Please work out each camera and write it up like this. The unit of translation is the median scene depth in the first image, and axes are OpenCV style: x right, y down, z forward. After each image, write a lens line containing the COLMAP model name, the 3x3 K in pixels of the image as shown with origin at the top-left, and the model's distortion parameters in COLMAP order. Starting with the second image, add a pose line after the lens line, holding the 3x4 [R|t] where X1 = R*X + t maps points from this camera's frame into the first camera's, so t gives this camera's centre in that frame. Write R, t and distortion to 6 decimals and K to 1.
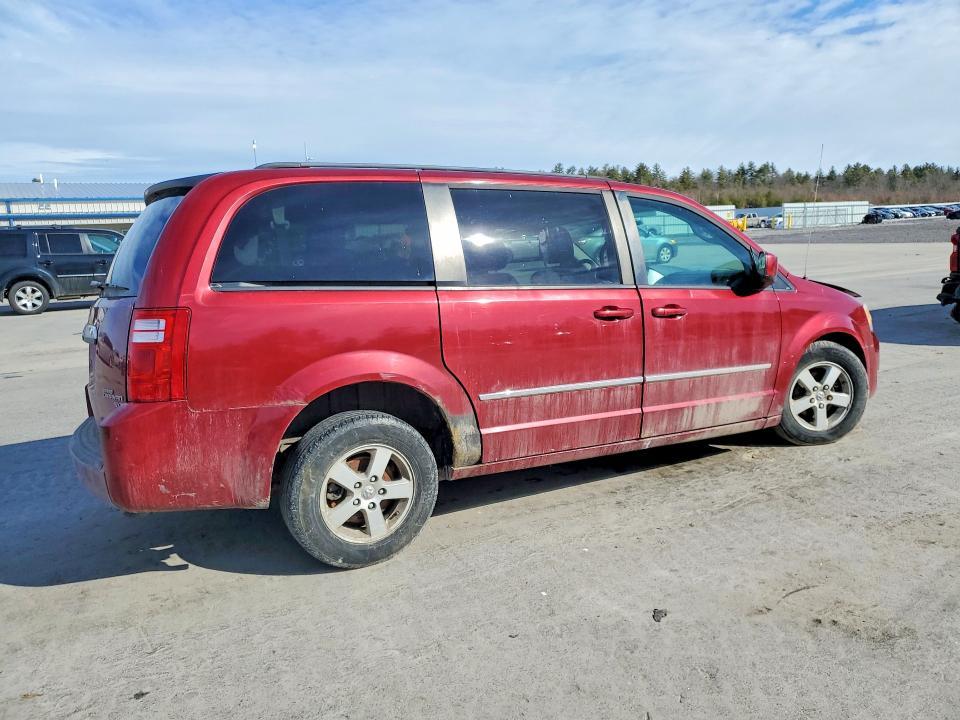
lens RADIAL K [[743.1, 0, 483.1], [0, 743.1, 356.7], [0, 0, 1]] dist [0.033004, -0.000559]
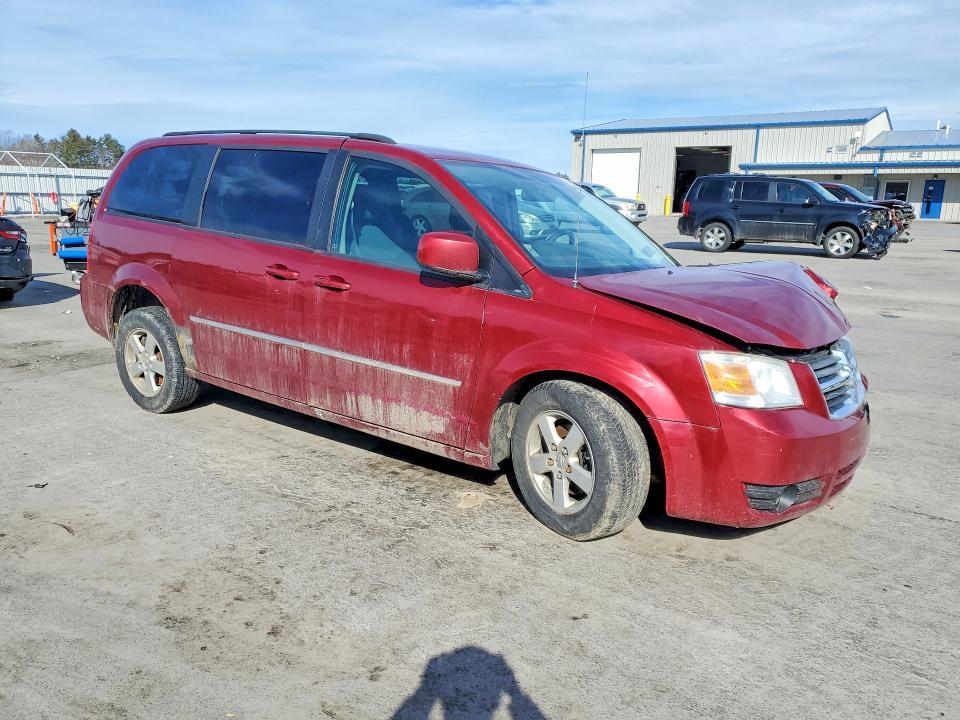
lens RADIAL K [[743.1, 0, 516.1], [0, 743.1, 371.1], [0, 0, 1]] dist [0.033004, -0.000559]
pose [[0.441325, 0.253239, -0.860873, 0.925786], [-0.178820, 0.964931, 0.192178, -0.137235], [0.879349, 0.069128, 0.471133, 0.605975]]
